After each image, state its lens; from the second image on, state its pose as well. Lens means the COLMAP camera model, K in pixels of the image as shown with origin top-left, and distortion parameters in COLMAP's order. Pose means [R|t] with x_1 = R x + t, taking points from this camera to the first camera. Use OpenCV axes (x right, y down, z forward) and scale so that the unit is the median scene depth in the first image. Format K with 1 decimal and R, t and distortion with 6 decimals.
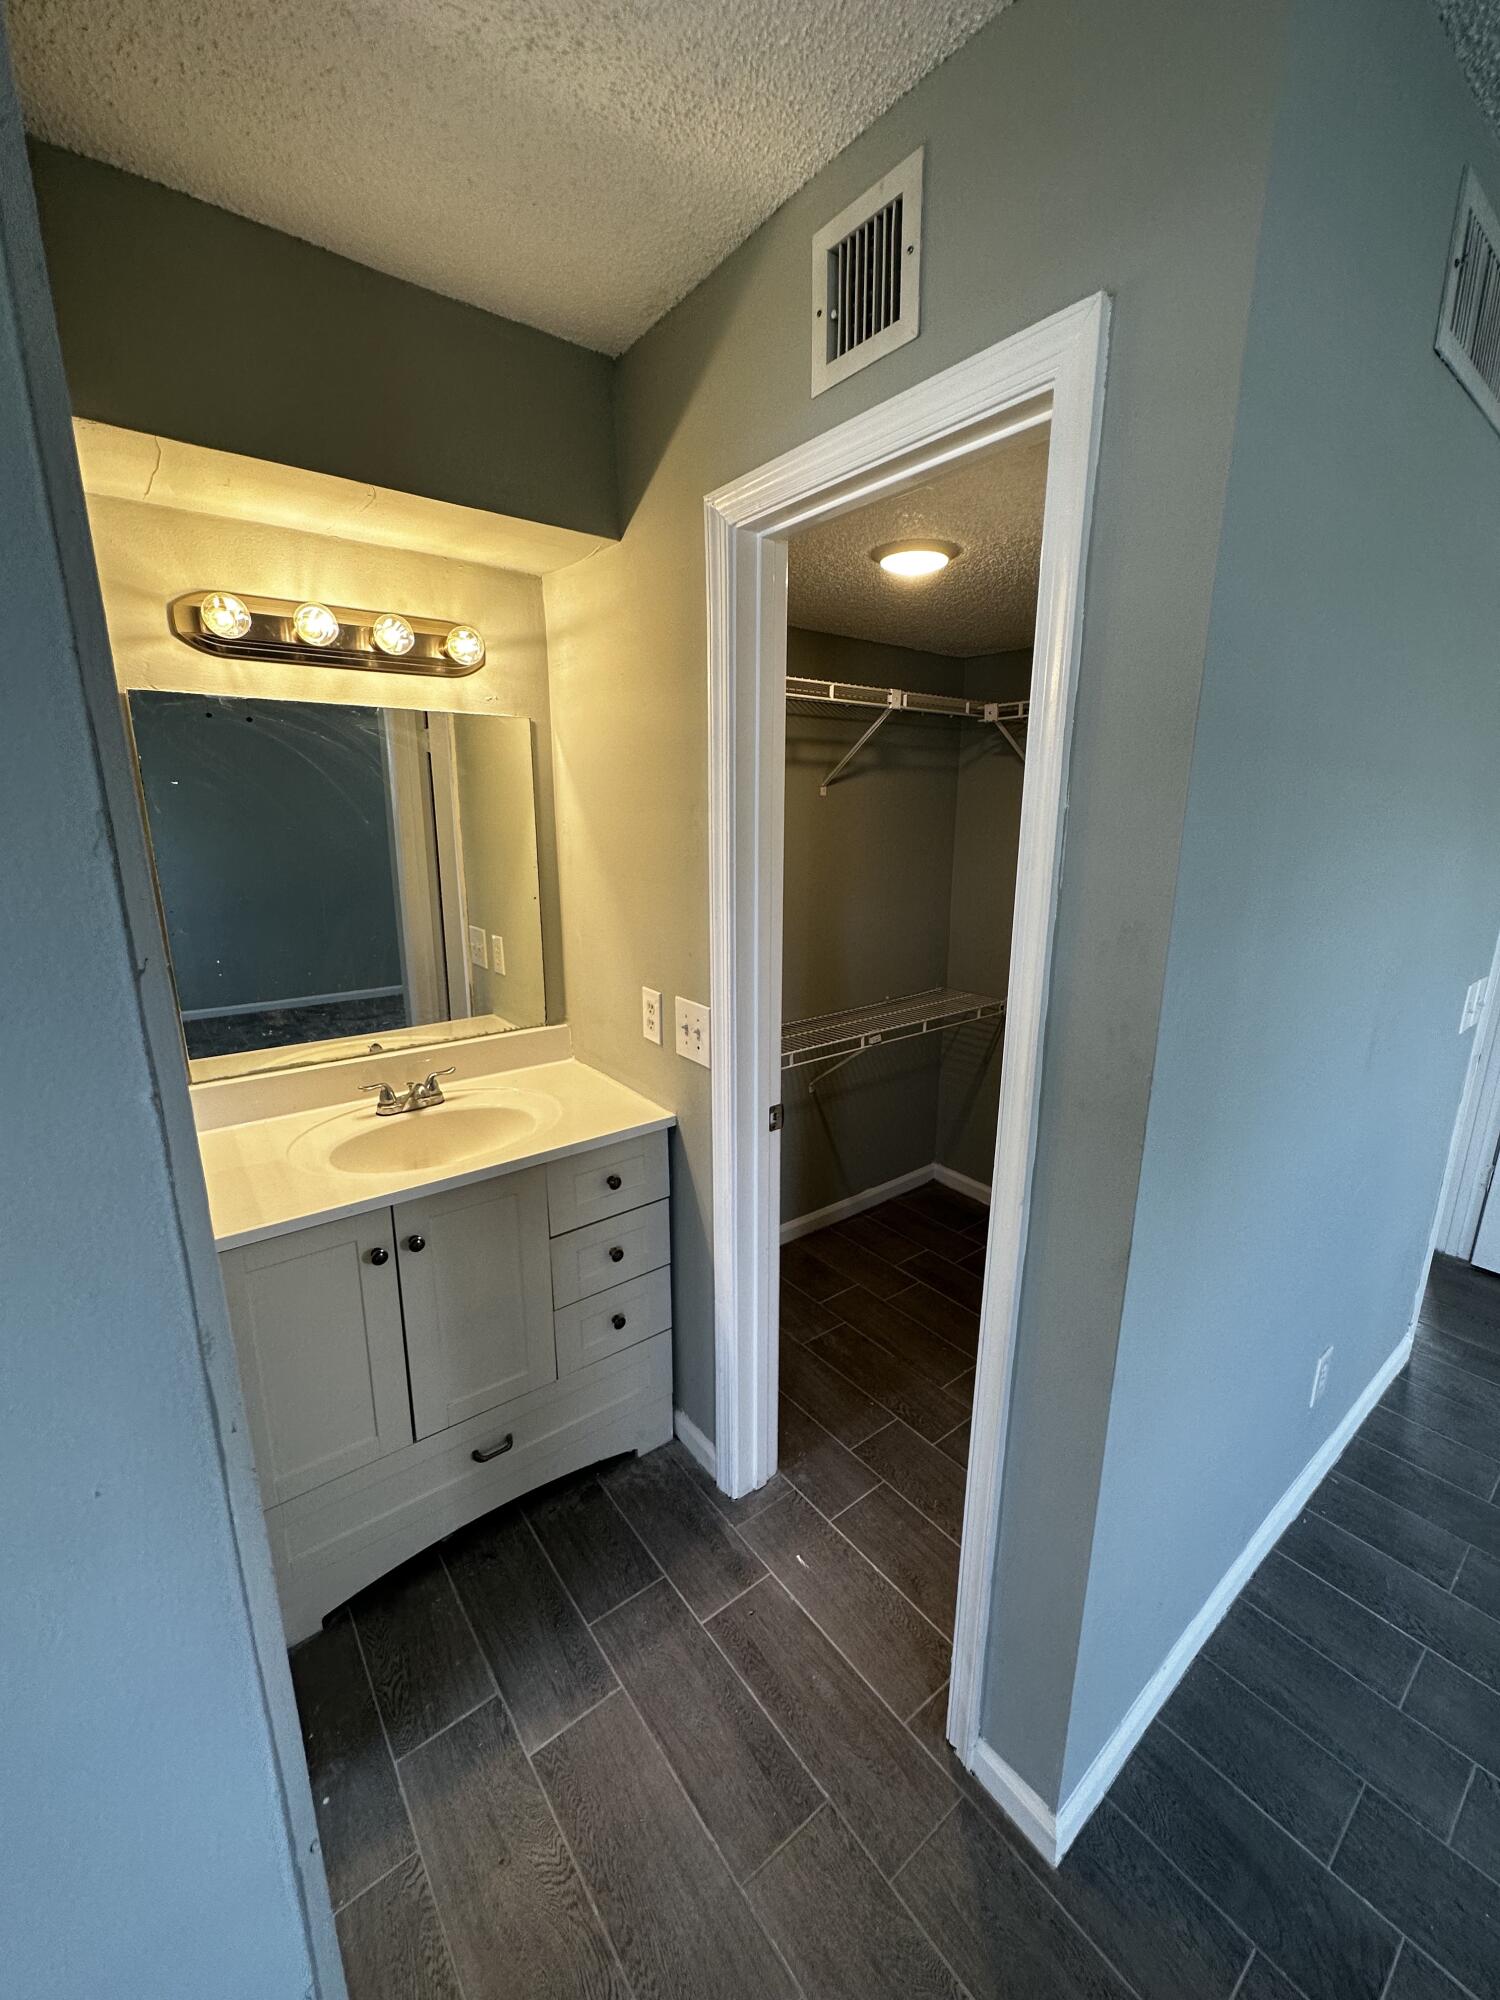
lens RADIAL K [[796.0, 0, 754.3], [0, 796.0, 996.9], [0, 0, 1]] dist [-0.002374, -0.000200]
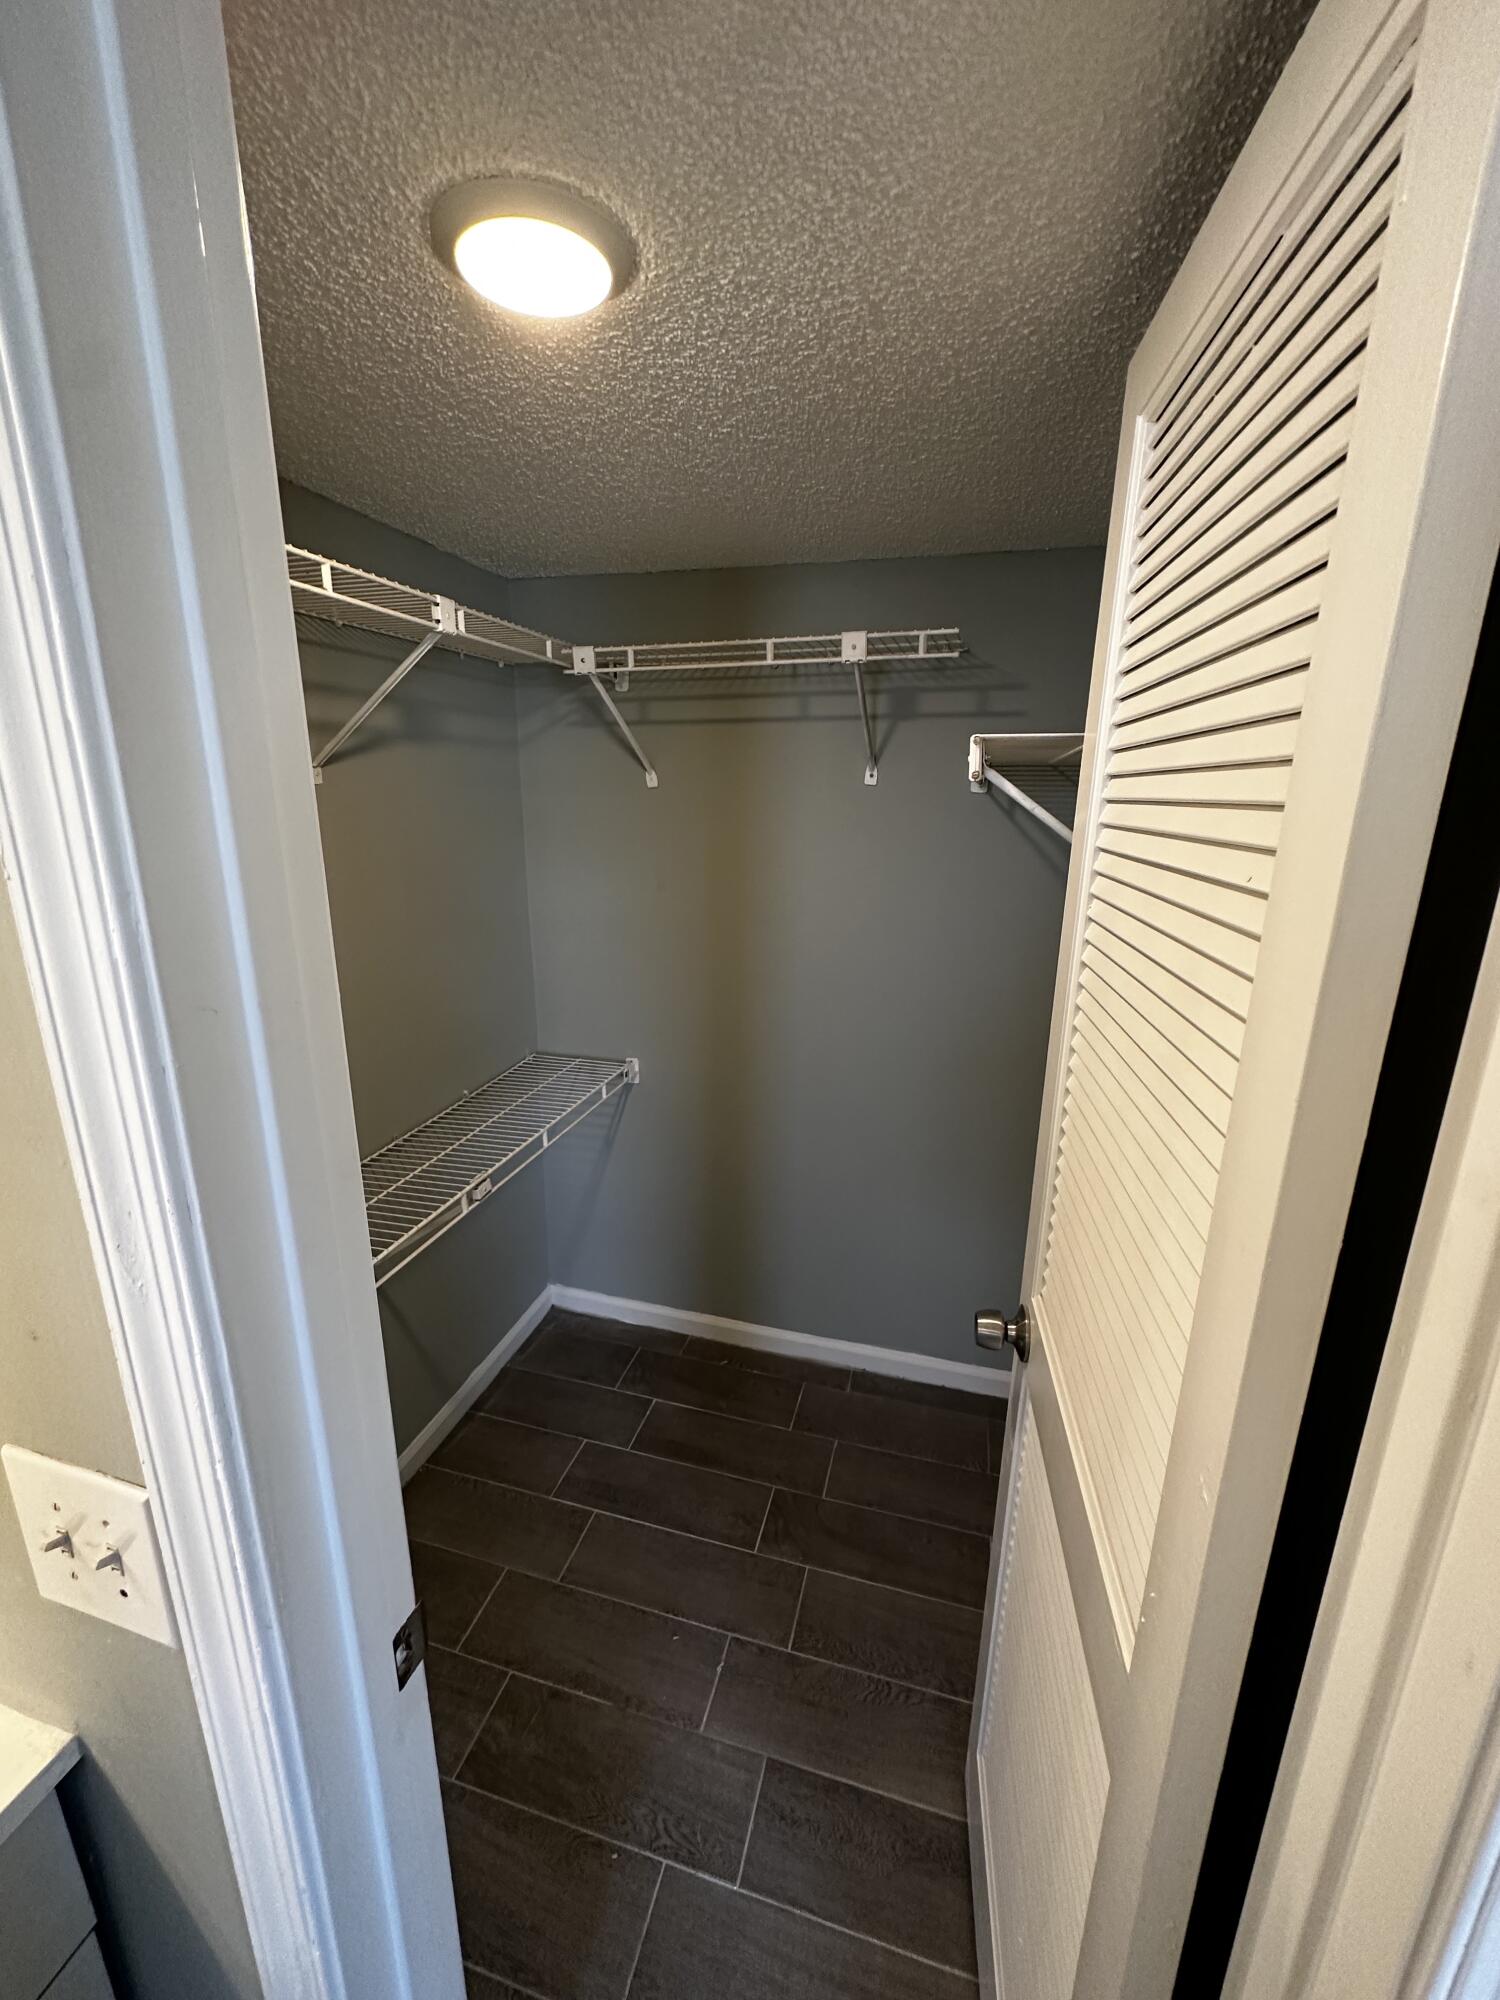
lens RADIAL K [[796.0, 0, 750.4], [0, 796.0, 993.1], [0, 0, 1]] dist [-0.002374, -0.000200]
pose [[0.805852, -0.144218, 0.574286, -0.010968], [0.132869, 0.989195, 0.061967, -0.115693], [-0.577017, 0.026368, 0.816306, 0.421618]]
